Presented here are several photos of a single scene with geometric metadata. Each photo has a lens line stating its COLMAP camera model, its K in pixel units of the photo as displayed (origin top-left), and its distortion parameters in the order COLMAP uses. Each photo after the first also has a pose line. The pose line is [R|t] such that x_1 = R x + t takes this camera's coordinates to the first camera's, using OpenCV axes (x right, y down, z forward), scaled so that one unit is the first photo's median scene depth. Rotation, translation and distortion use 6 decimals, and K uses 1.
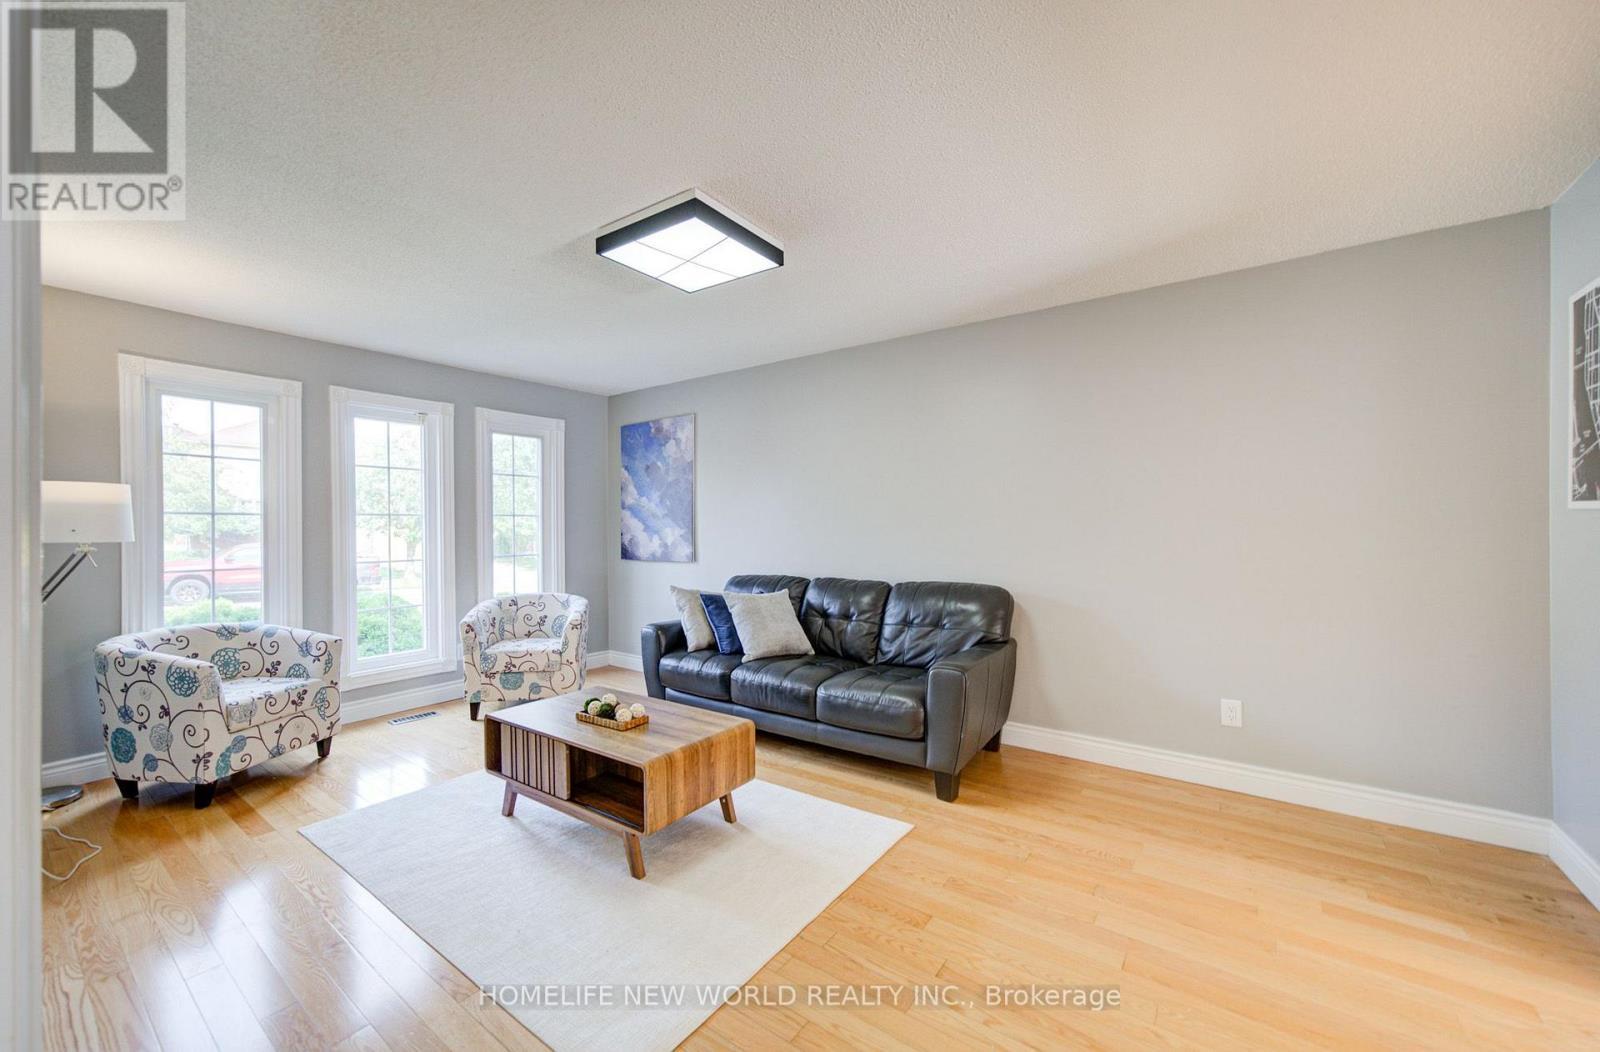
lens RADIAL K [[610.7, 0, 784.6], [0, 610.7, 535.3], [0, 0, 1]] dist [-0.000446, 0.002820]
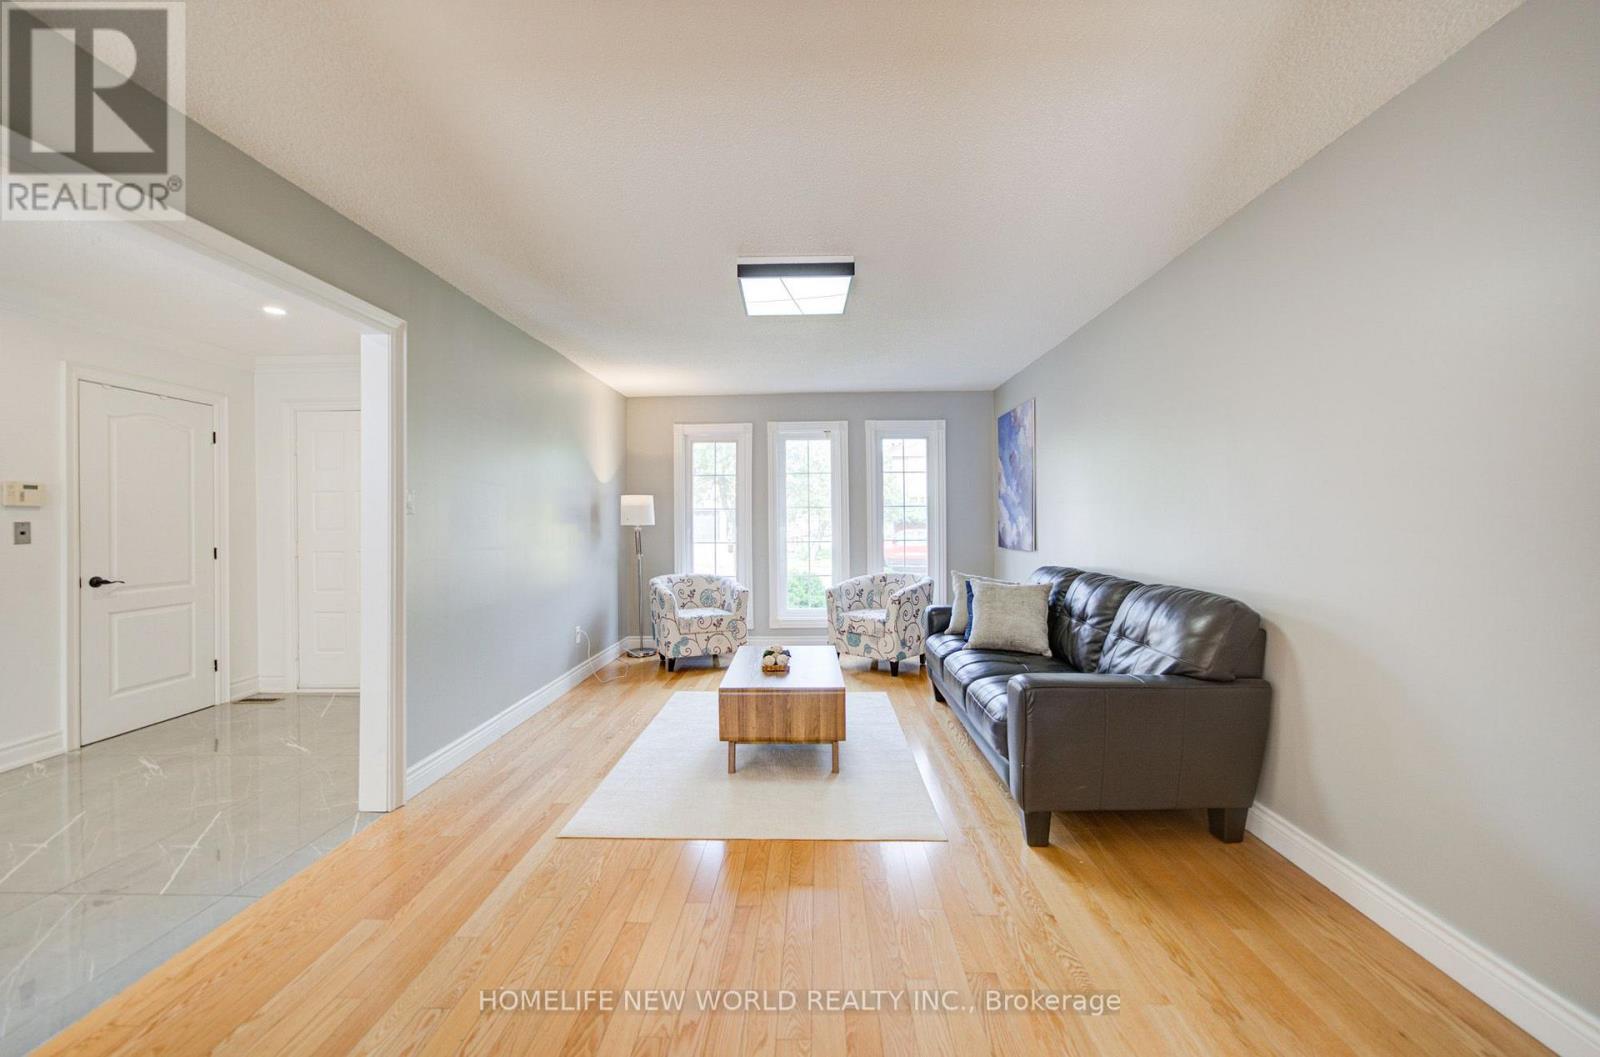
lens RADIAL K [[610.7, 0, 802.7], [0, 610.7, 535.4], [0, 0, 1]] dist [-0.000446, 0.002820]
pose [[0.580094, 0.017538, -0.814361, 0.542589], [-0.004512, 0.999822, 0.018318, 0.002196], [0.814537, -0.006952, 0.580070, 0.195612]]
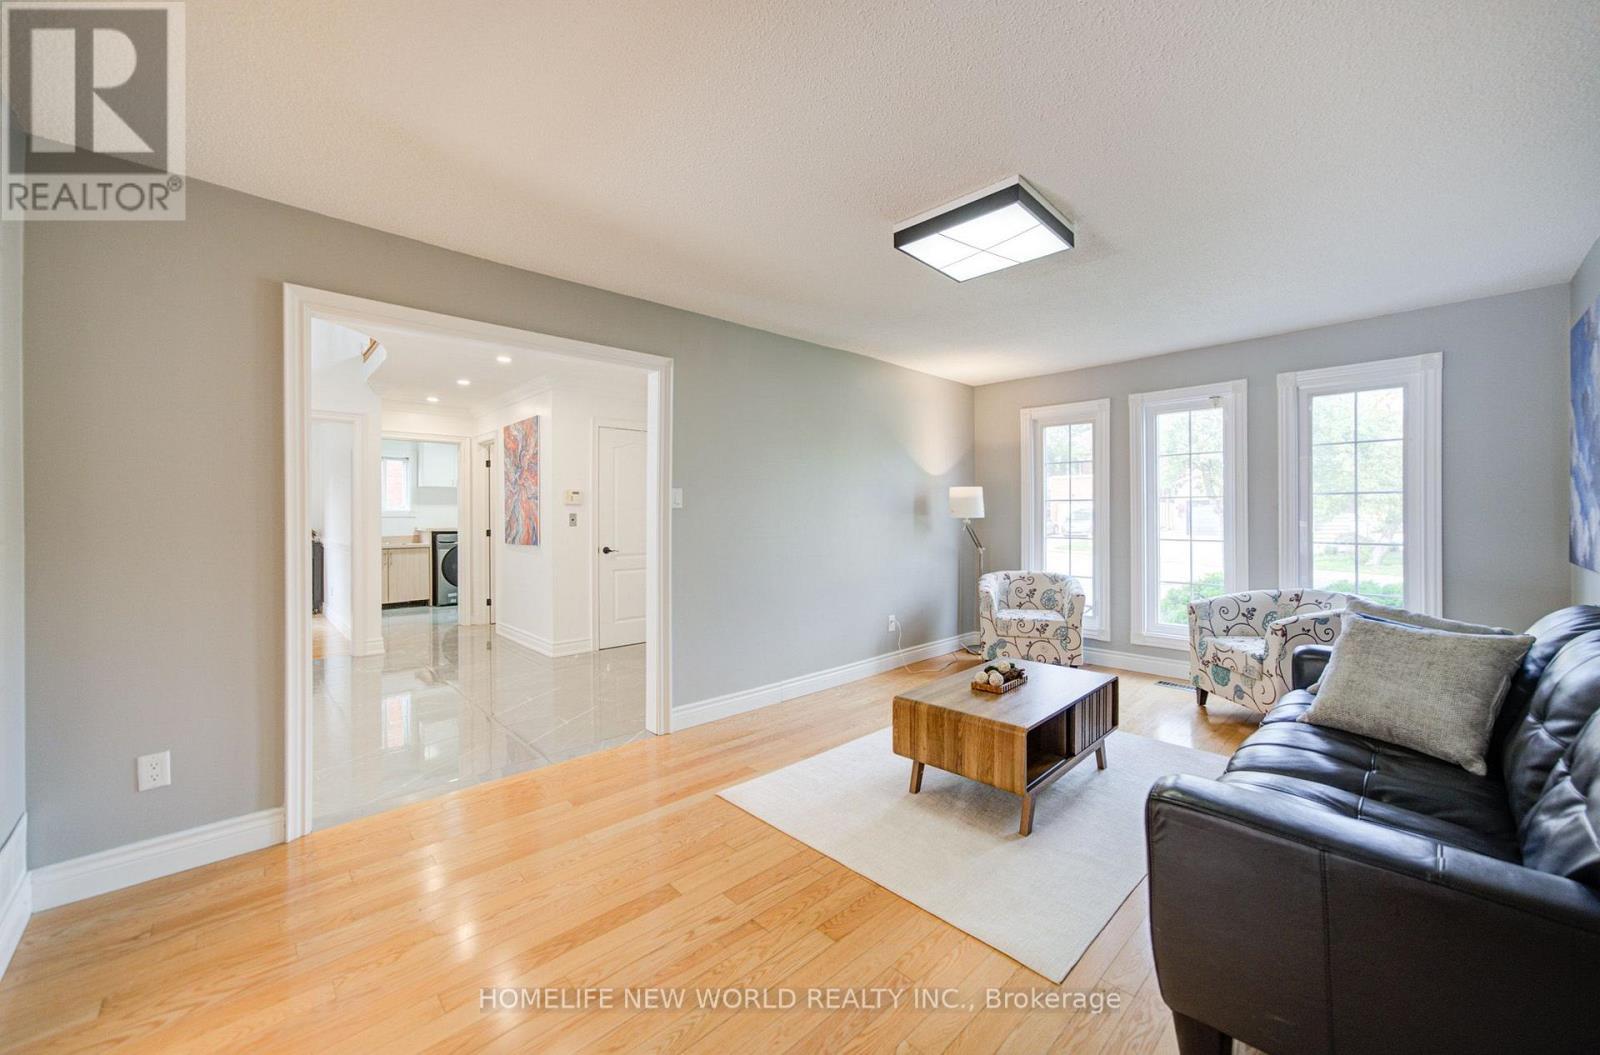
lens RADIAL K [[610.7, 0, 827.1], [0, 610.7, 528.7], [0, 0, 1]] dist [-0.000446, 0.002820]
pose [[-0.128611, 0.029589, -0.991254, 0.568821], [-0.007544, 0.999497, 0.030814, -0.007689], [0.991666, 0.011441, -0.128323, 0.555619]]
